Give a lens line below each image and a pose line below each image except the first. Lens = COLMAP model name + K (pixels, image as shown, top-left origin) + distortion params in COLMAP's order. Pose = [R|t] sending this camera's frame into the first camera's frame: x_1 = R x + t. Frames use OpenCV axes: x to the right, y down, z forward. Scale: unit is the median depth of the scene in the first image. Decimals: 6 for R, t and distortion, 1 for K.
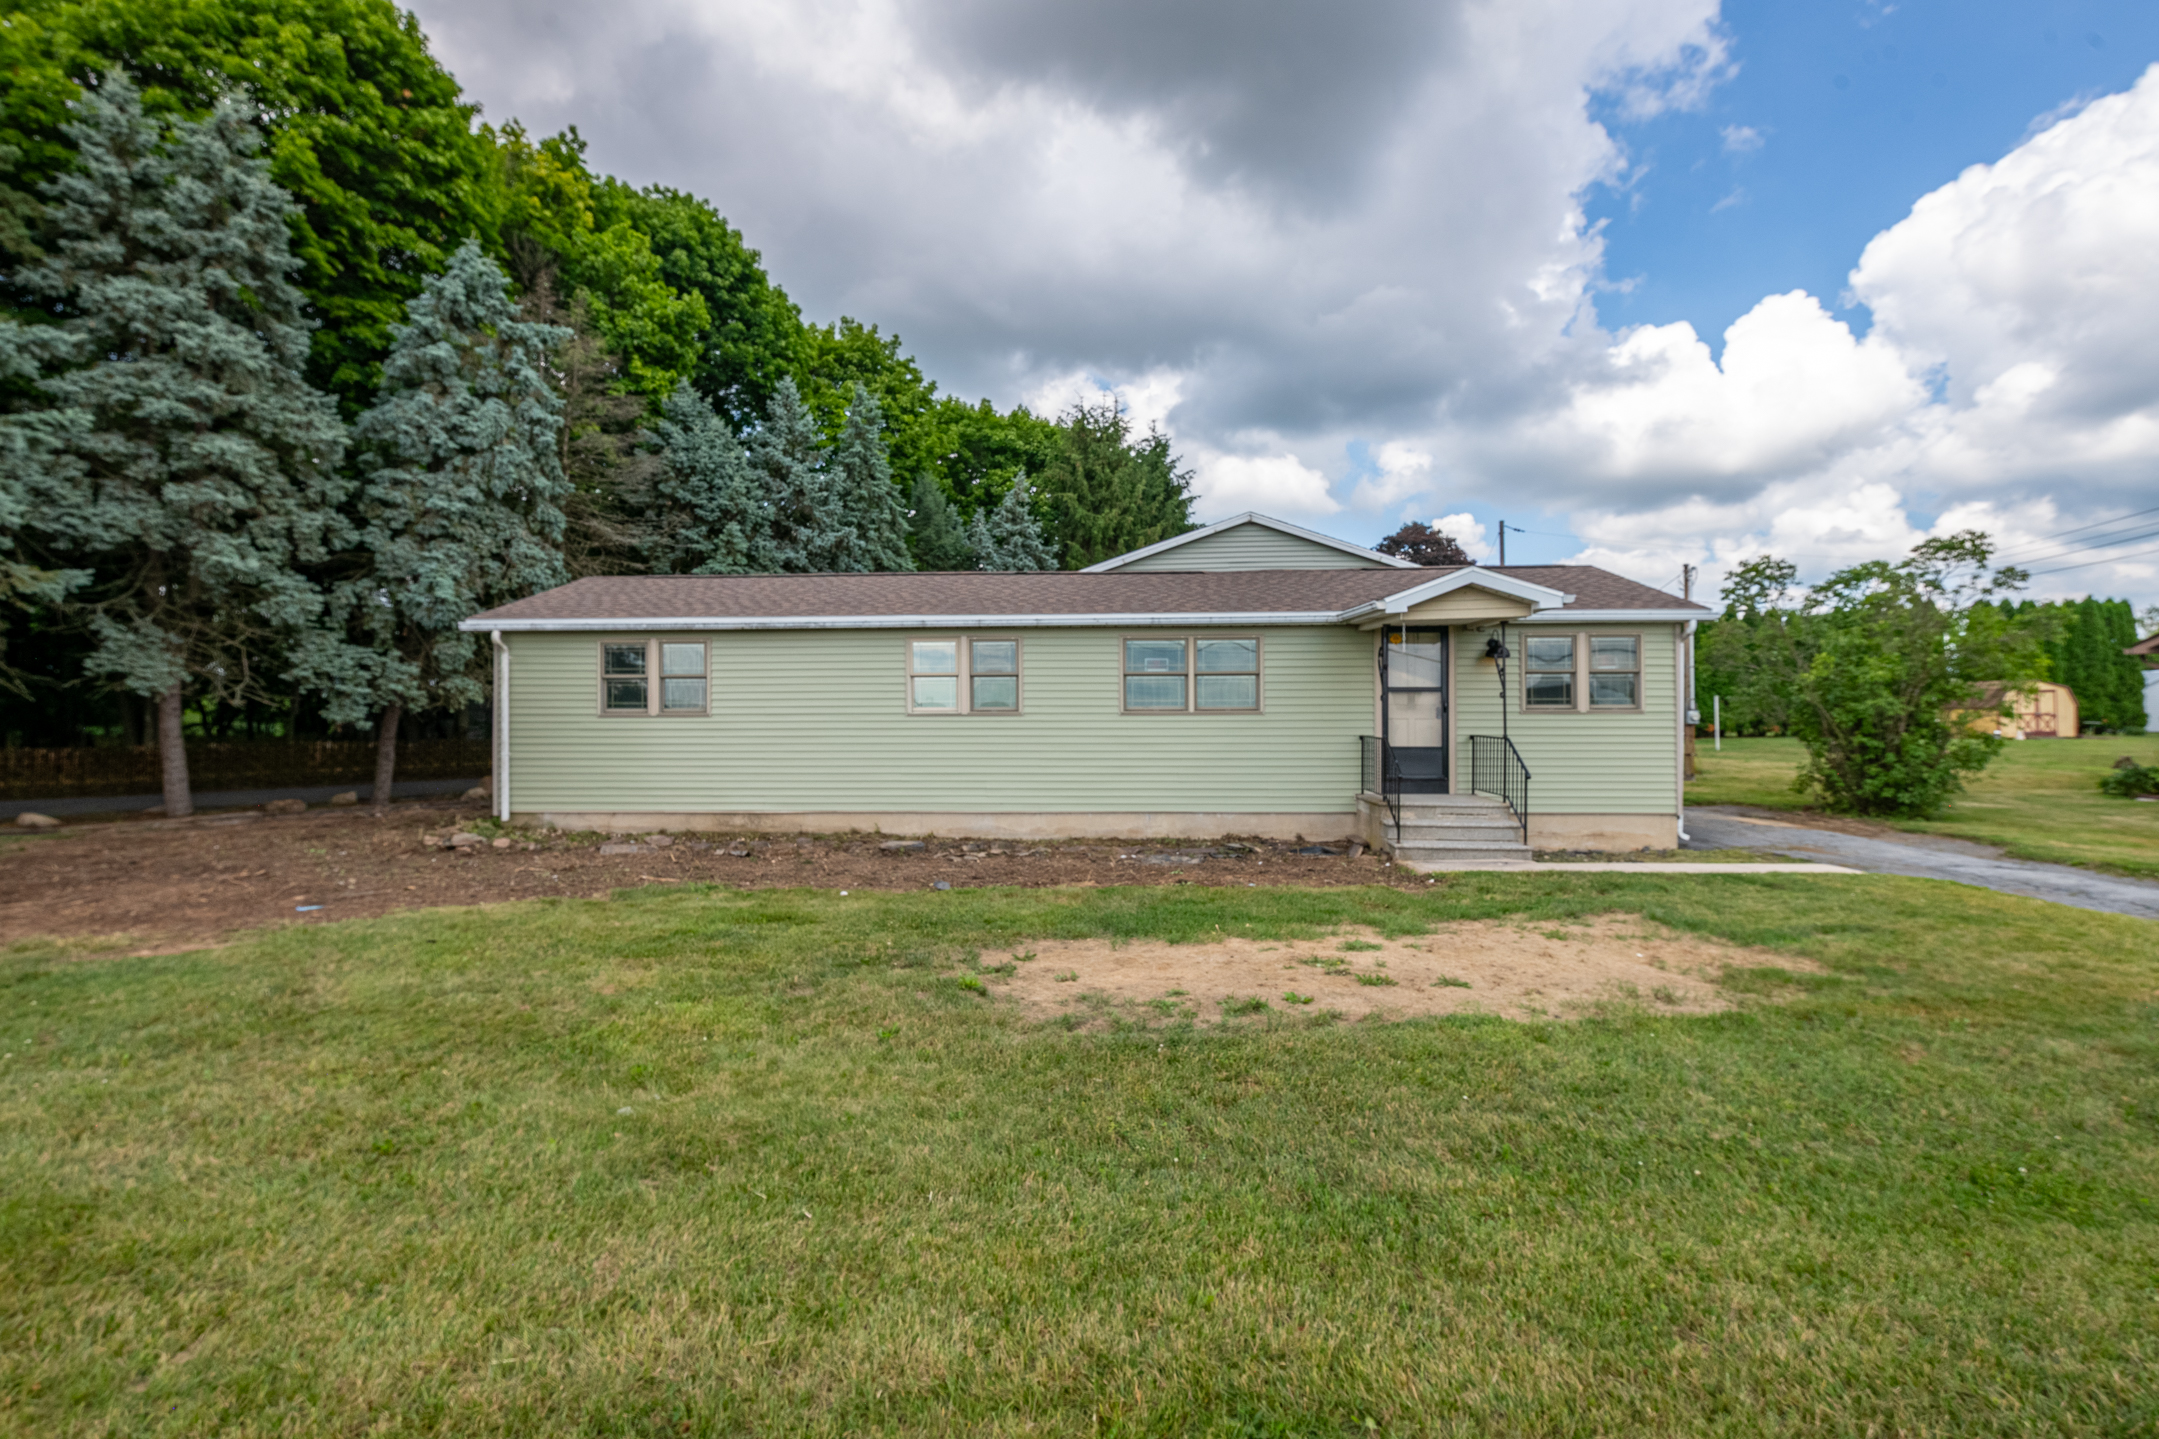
lens RADIAL K [[1049.3, 0, 1072.6], [0, 1049.3, 712.4], [0, 0, 1]] dist [-0.001362, -0.007661]
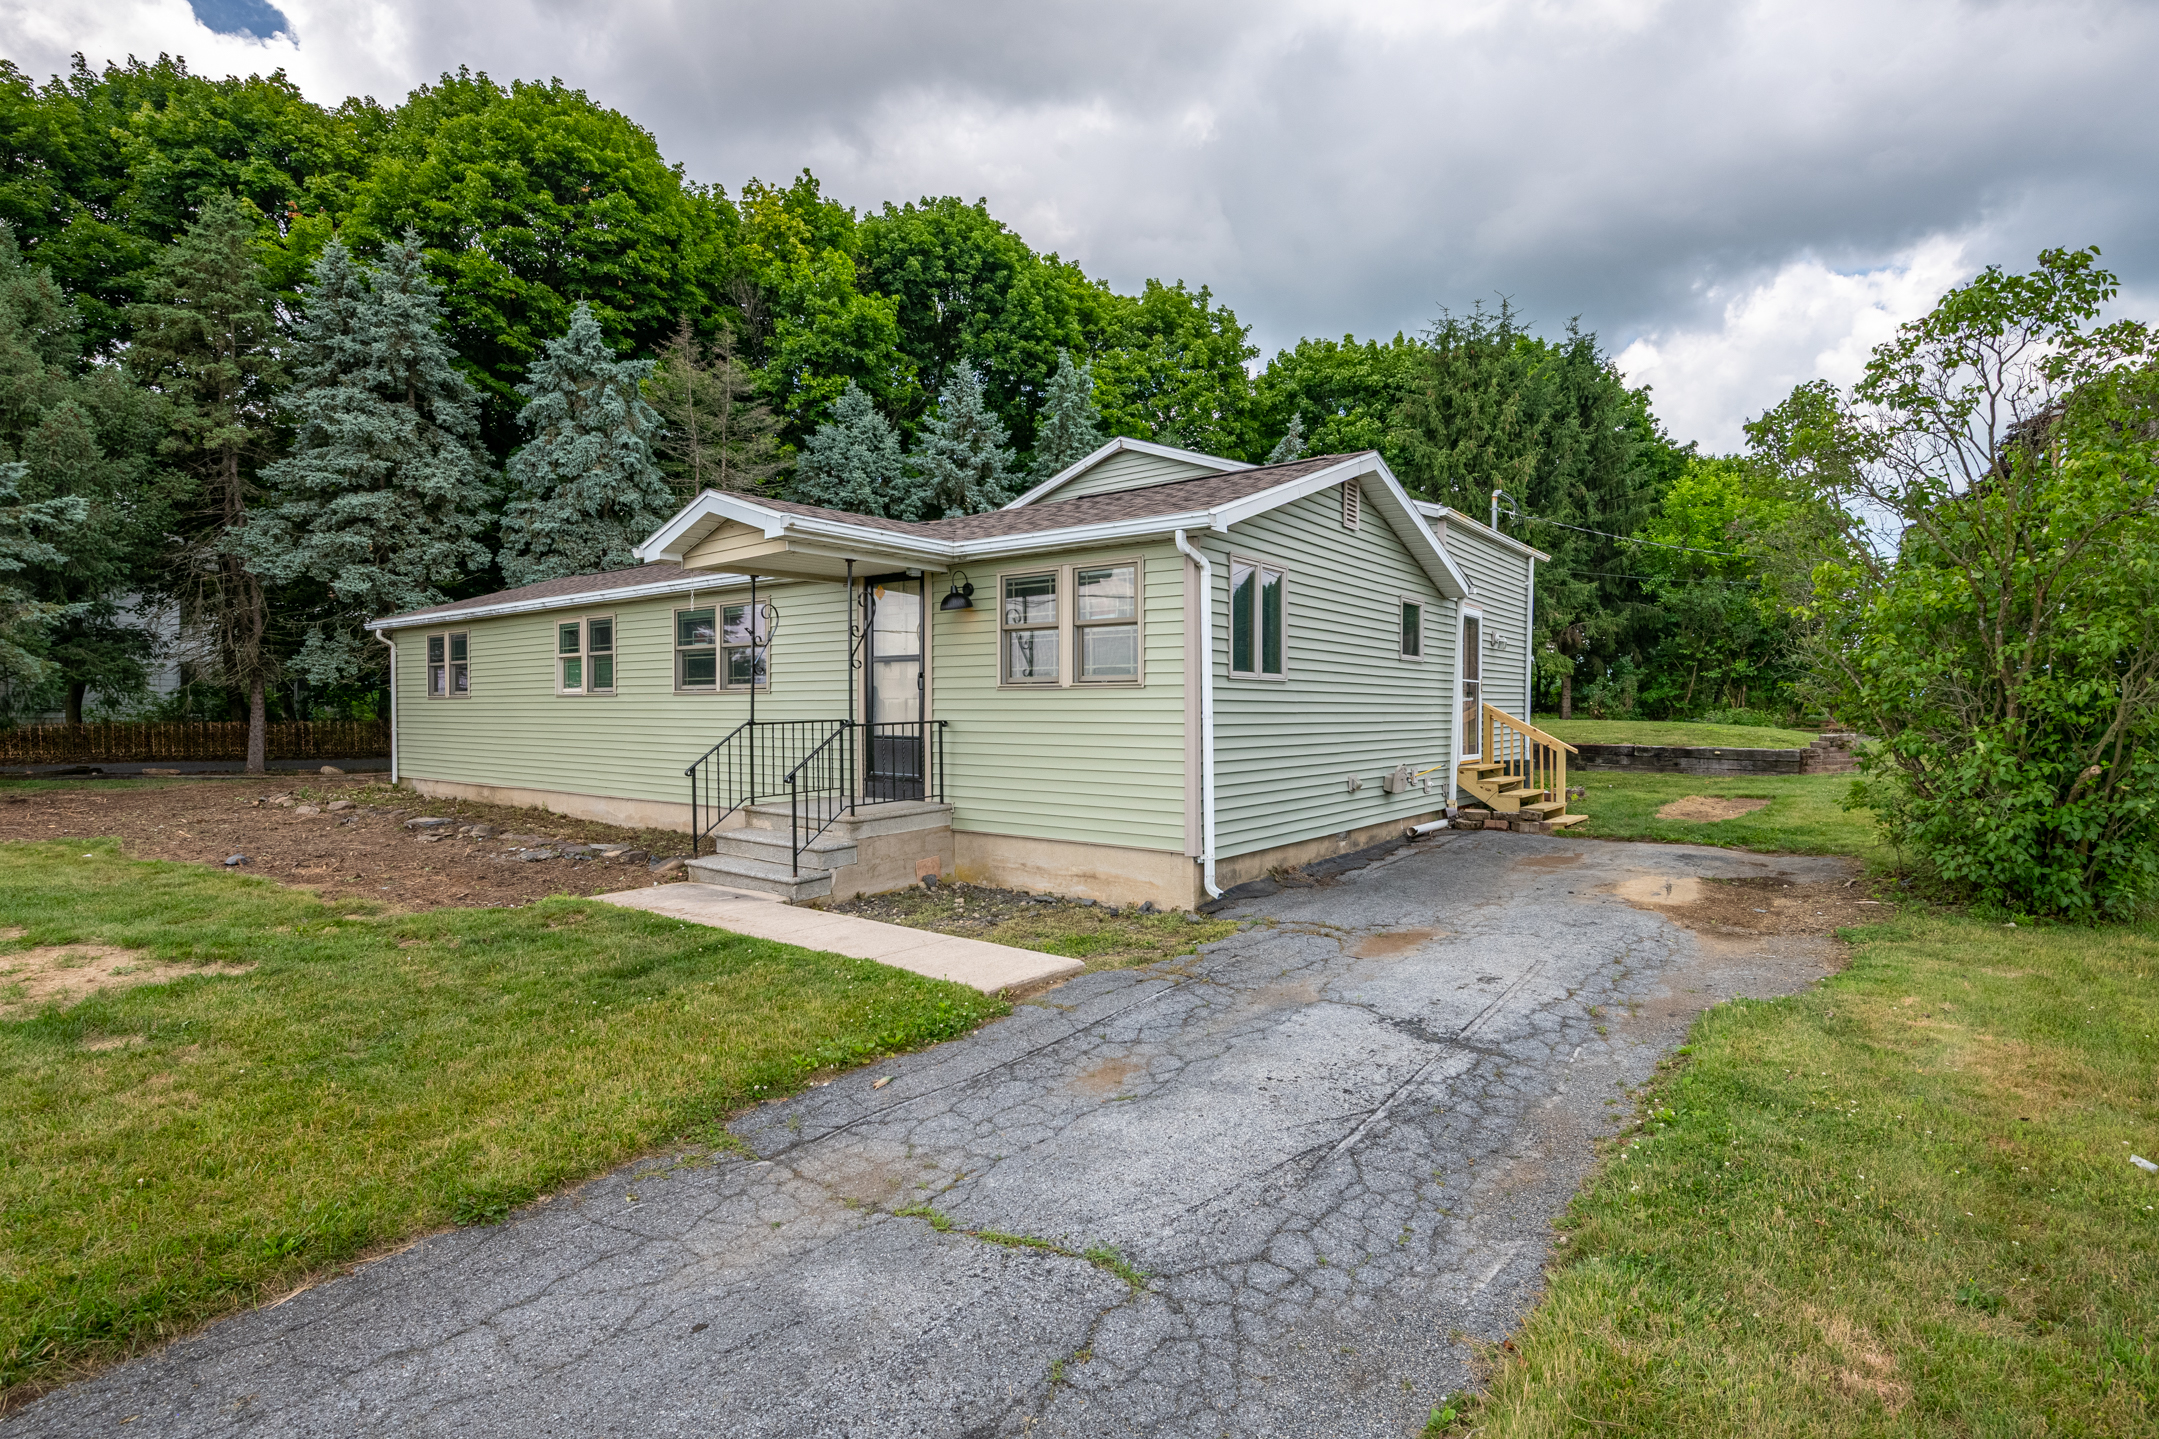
lens RADIAL K [[1076.0, 0, 1079.5], [0, 1076.0, 719.5], [0, 0, 1]] dist [-0.000946, -0.000624]
pose [[0.816398, 0.007154, -0.577445, 0.638799], [0.006582, 0.999743, 0.021691, 0.003935], [0.577452, -0.021509, 0.816141, 0.332385]]
